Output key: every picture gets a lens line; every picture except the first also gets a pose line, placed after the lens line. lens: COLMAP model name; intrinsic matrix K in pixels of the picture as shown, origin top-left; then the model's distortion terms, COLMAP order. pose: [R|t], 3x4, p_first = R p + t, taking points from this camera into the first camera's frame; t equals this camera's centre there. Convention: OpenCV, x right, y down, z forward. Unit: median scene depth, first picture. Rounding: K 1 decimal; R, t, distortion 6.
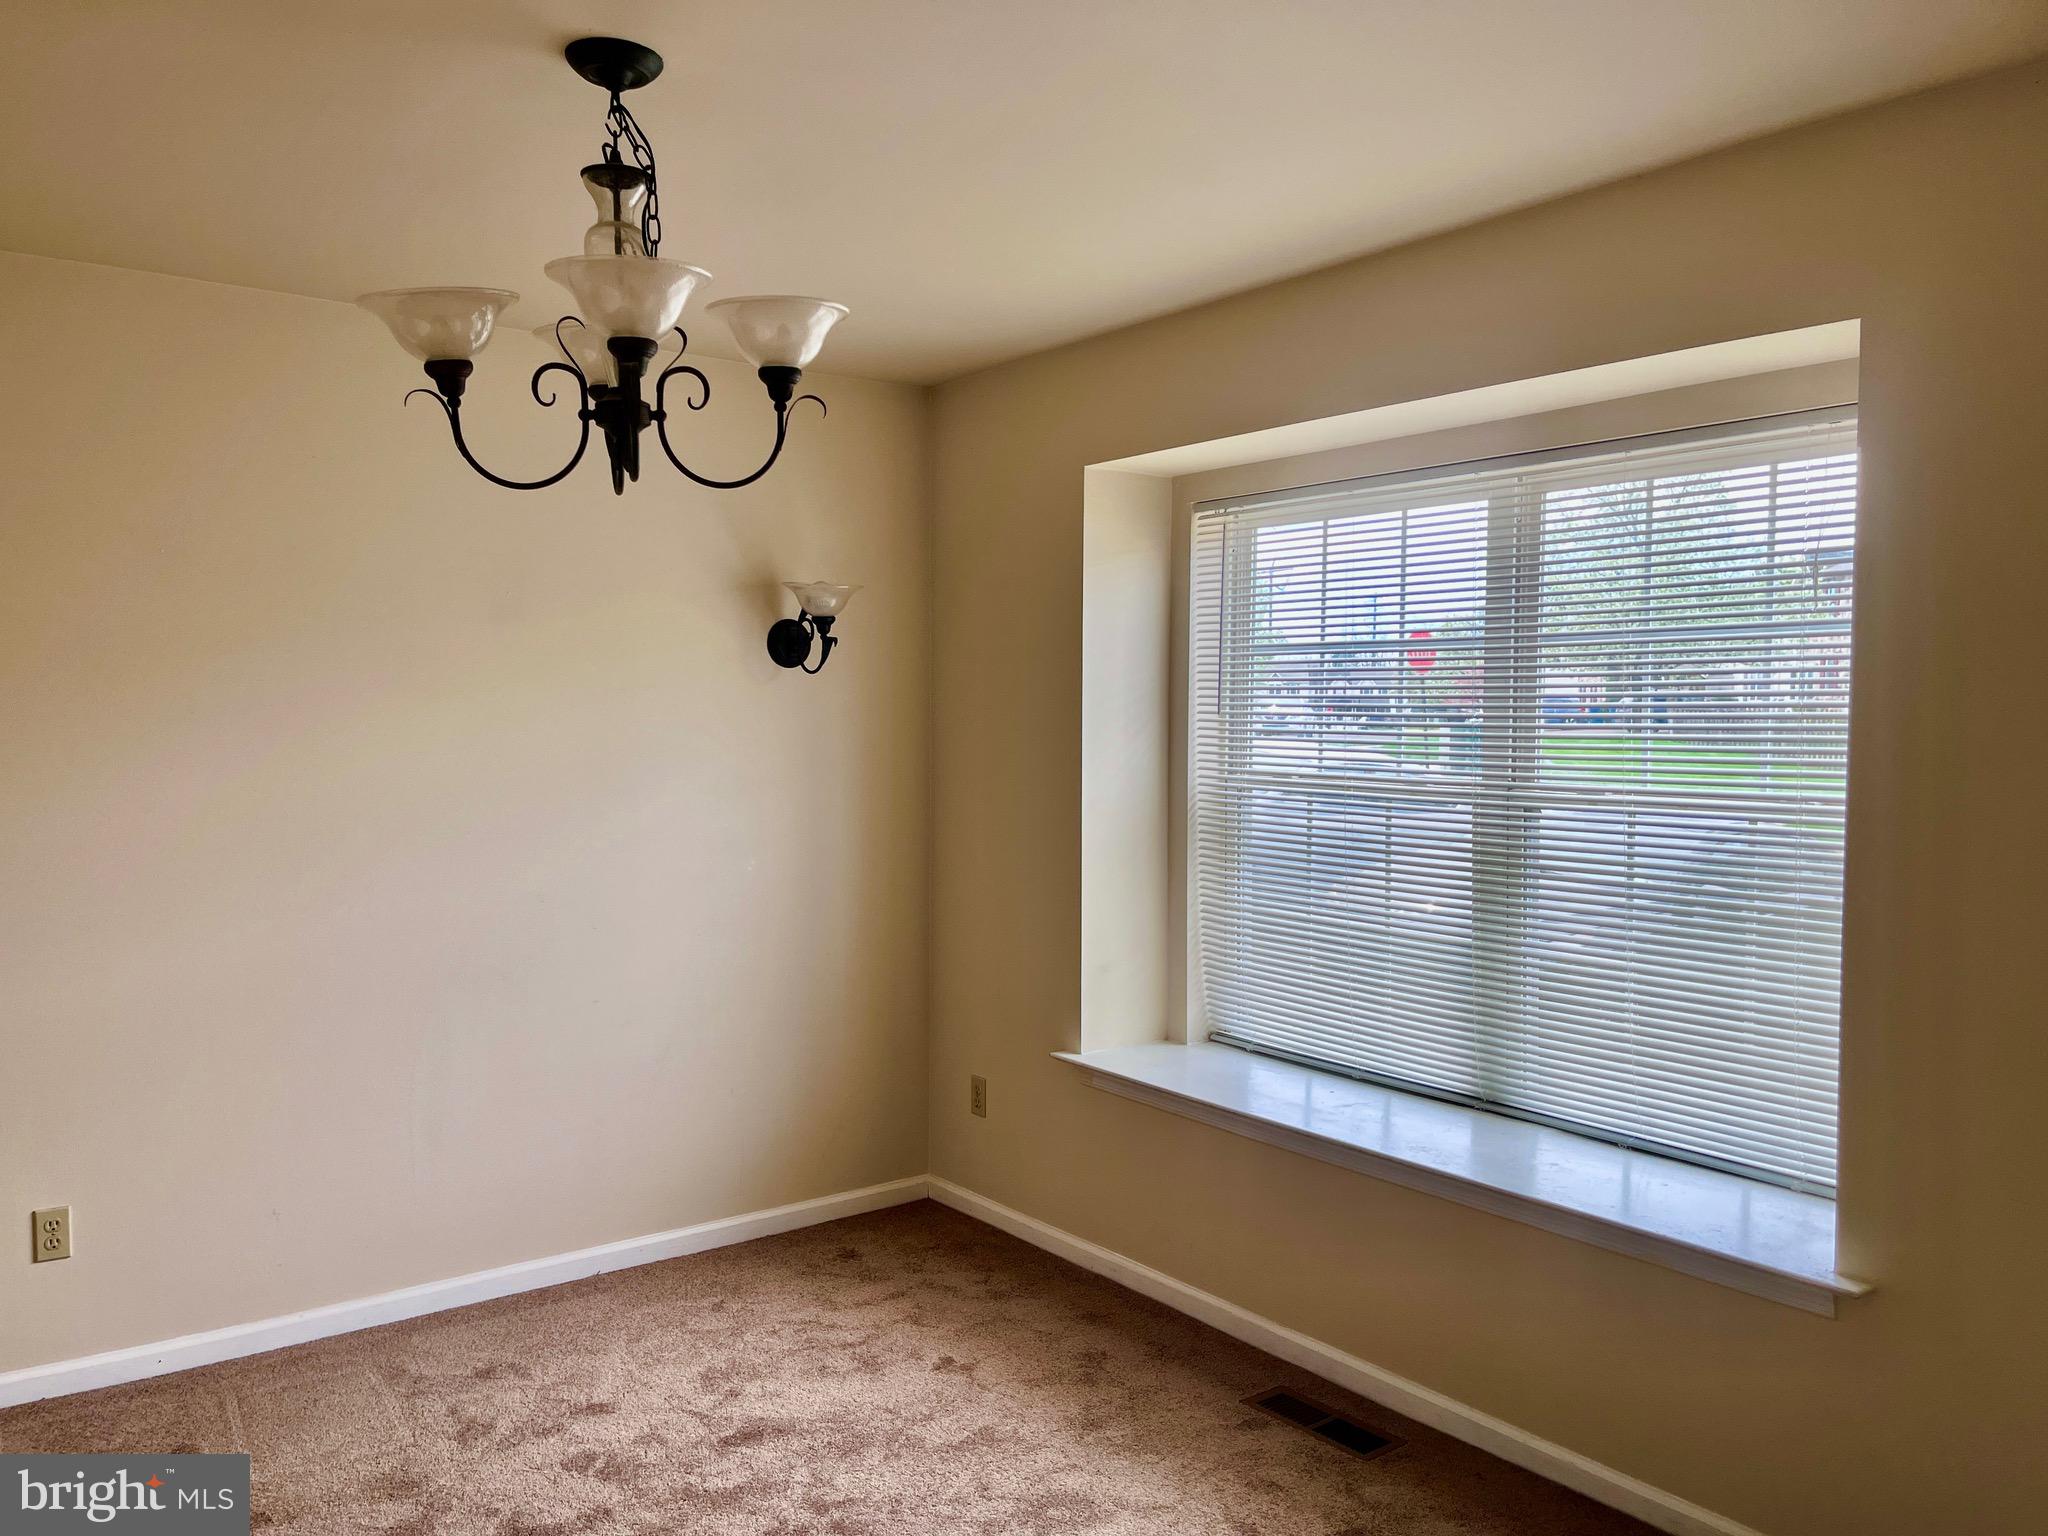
lens RADIAL K [[1585.4, 0, 964.6], [0, 1585.4, 785.3], [0, 0, 1]] dist [0.063926, -0.084604]
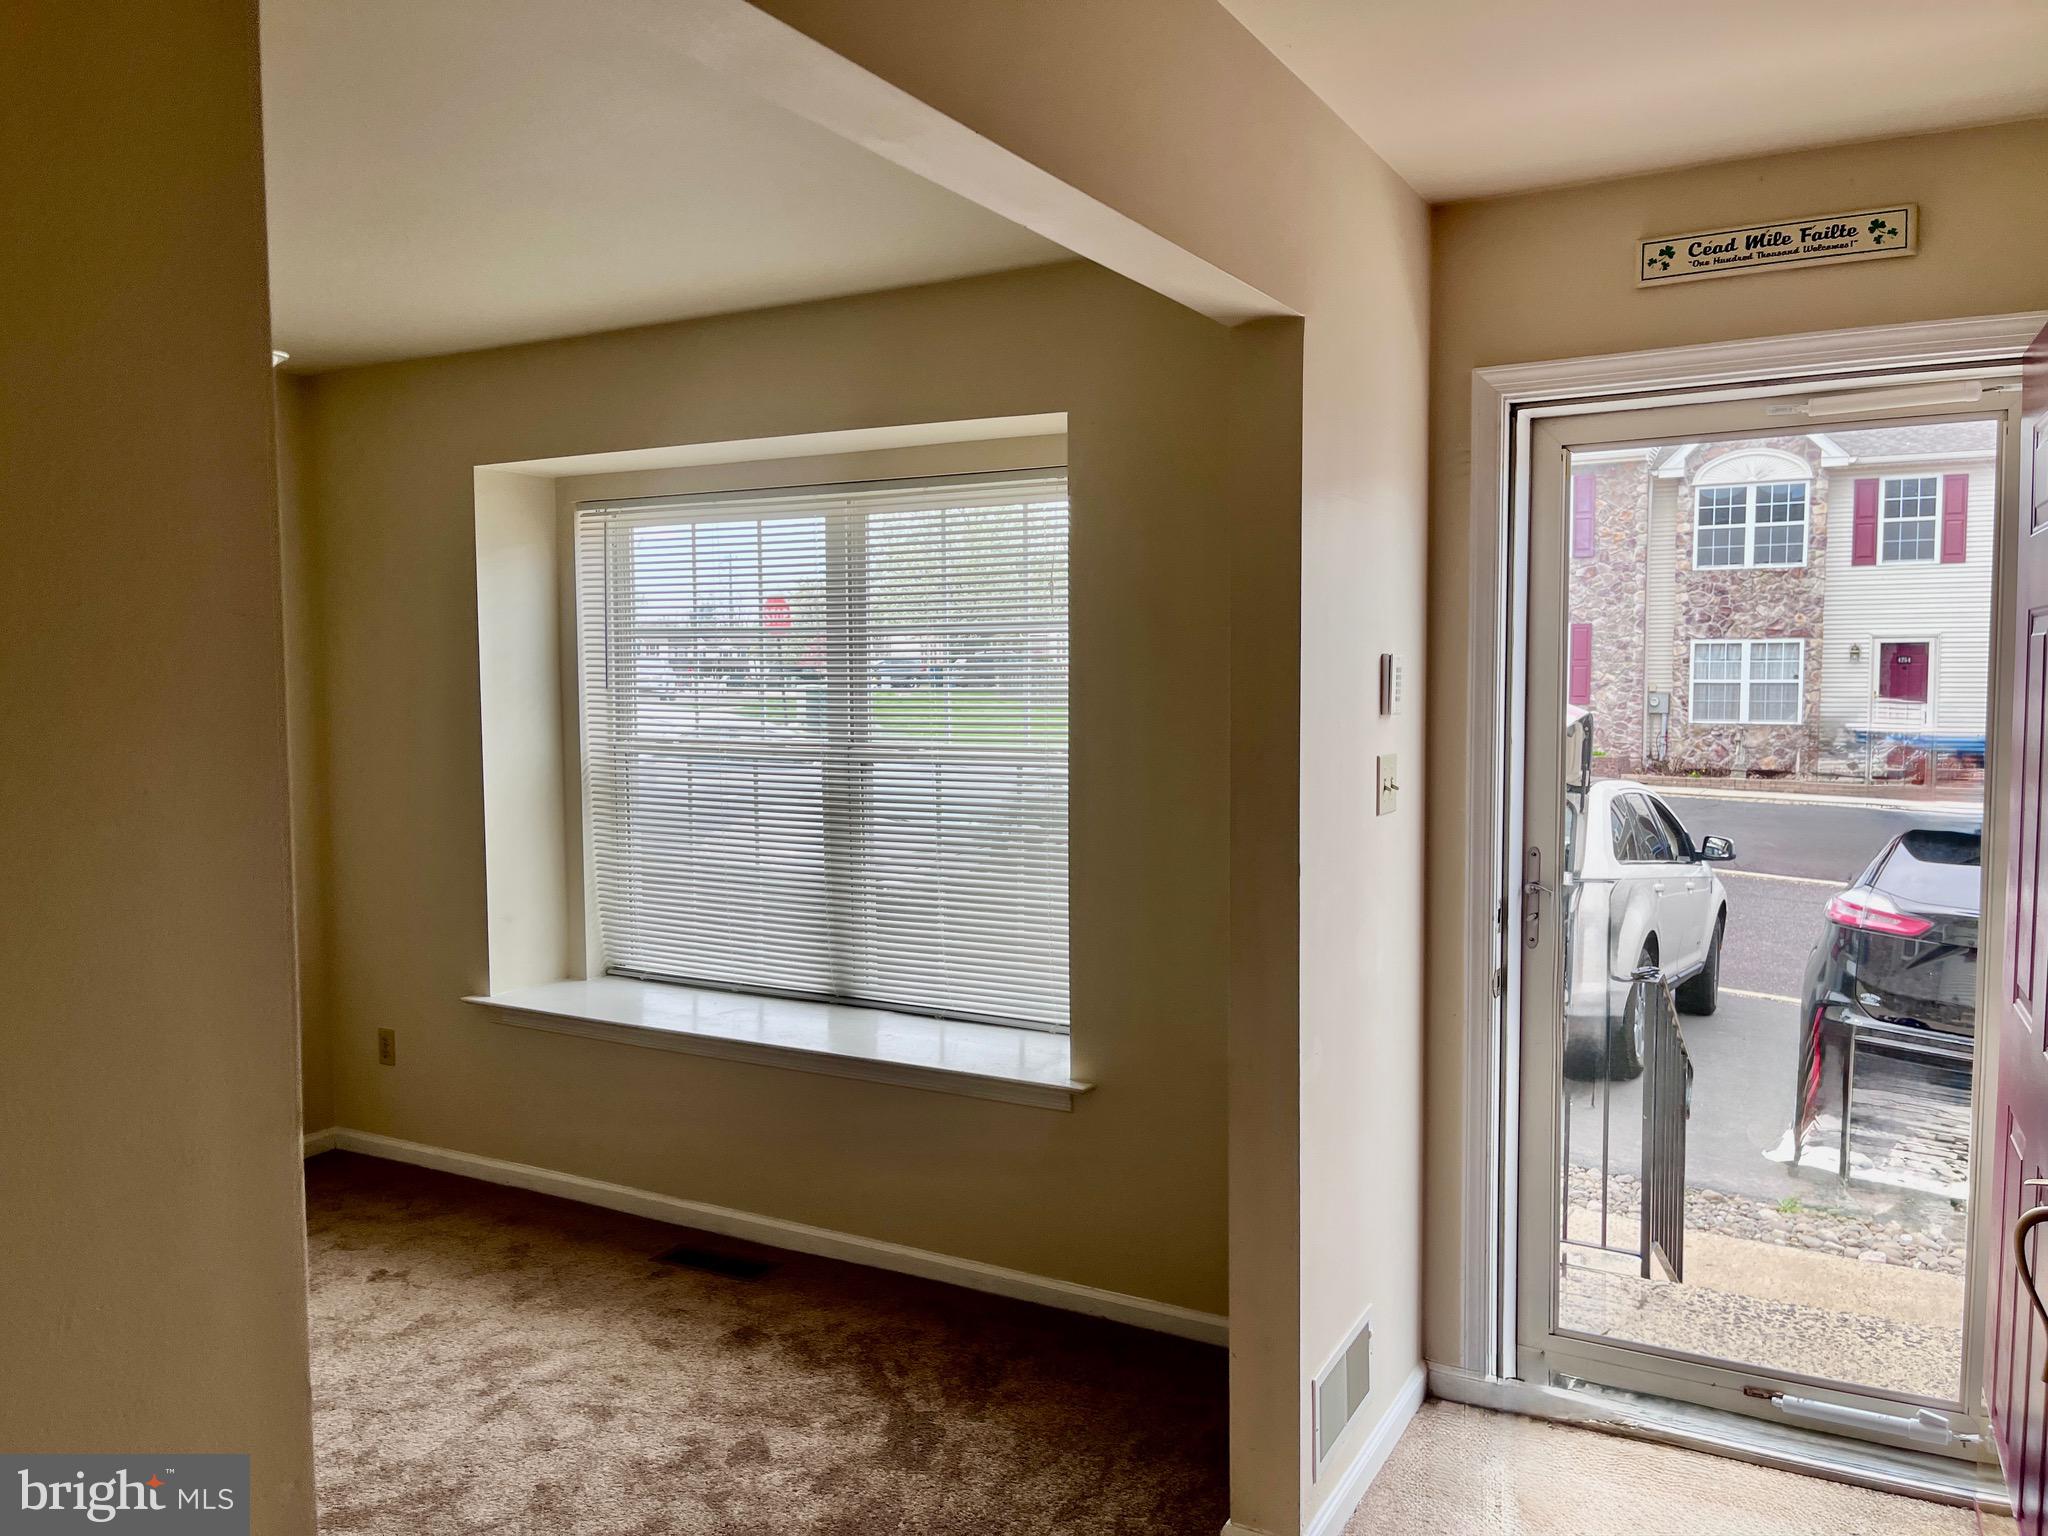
lens RADIAL K [[1585.4, 0, 1038.6], [0, 1585.4, 778.3], [0, 0, 1]] dist [0.063926, -0.084604]
pose [[0.902389, -0.033268, 0.429637, -0.061451], [0.025674, 0.999395, 0.023463, 0.000655], [-0.430158, -0.010142, 0.902697, -0.192772]]
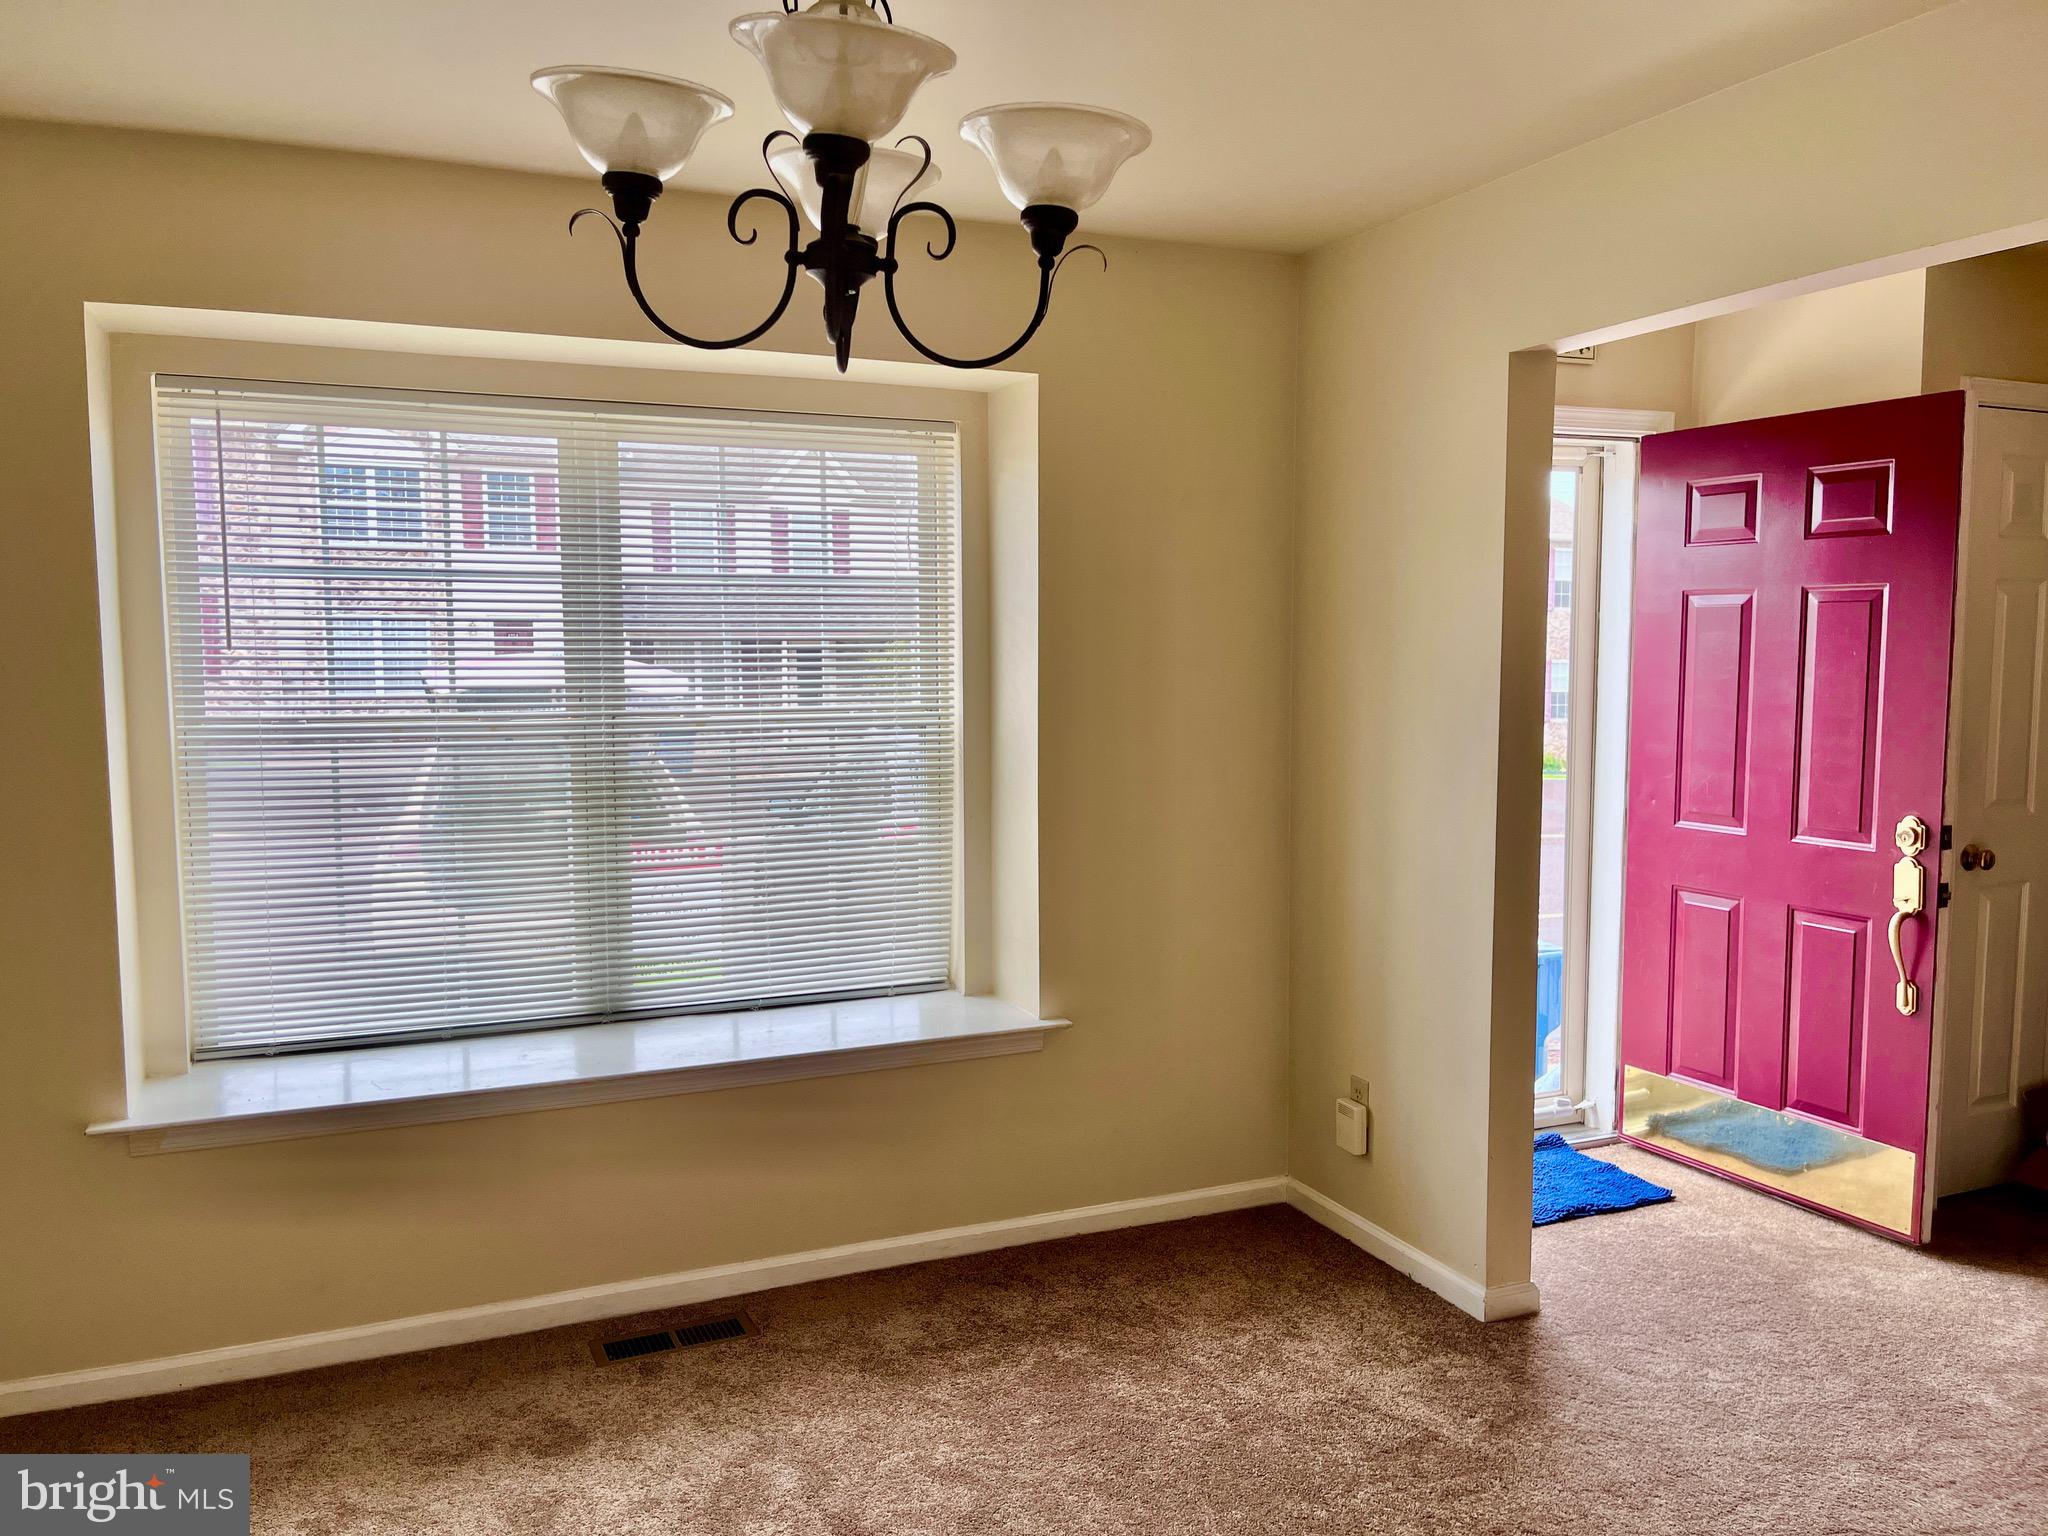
lens RADIAL K [[1585.4, 0, 1011.8], [0, 1585.4, 768.6], [0, 0, 1]] dist [0.063926, -0.084604]
pose [[0.200833, -0.078571, 0.976469, -0.620331], [0.052711, 0.996201, 0.069318, -0.022019], [-0.978206, 0.037550, 0.204212, 0.499647]]
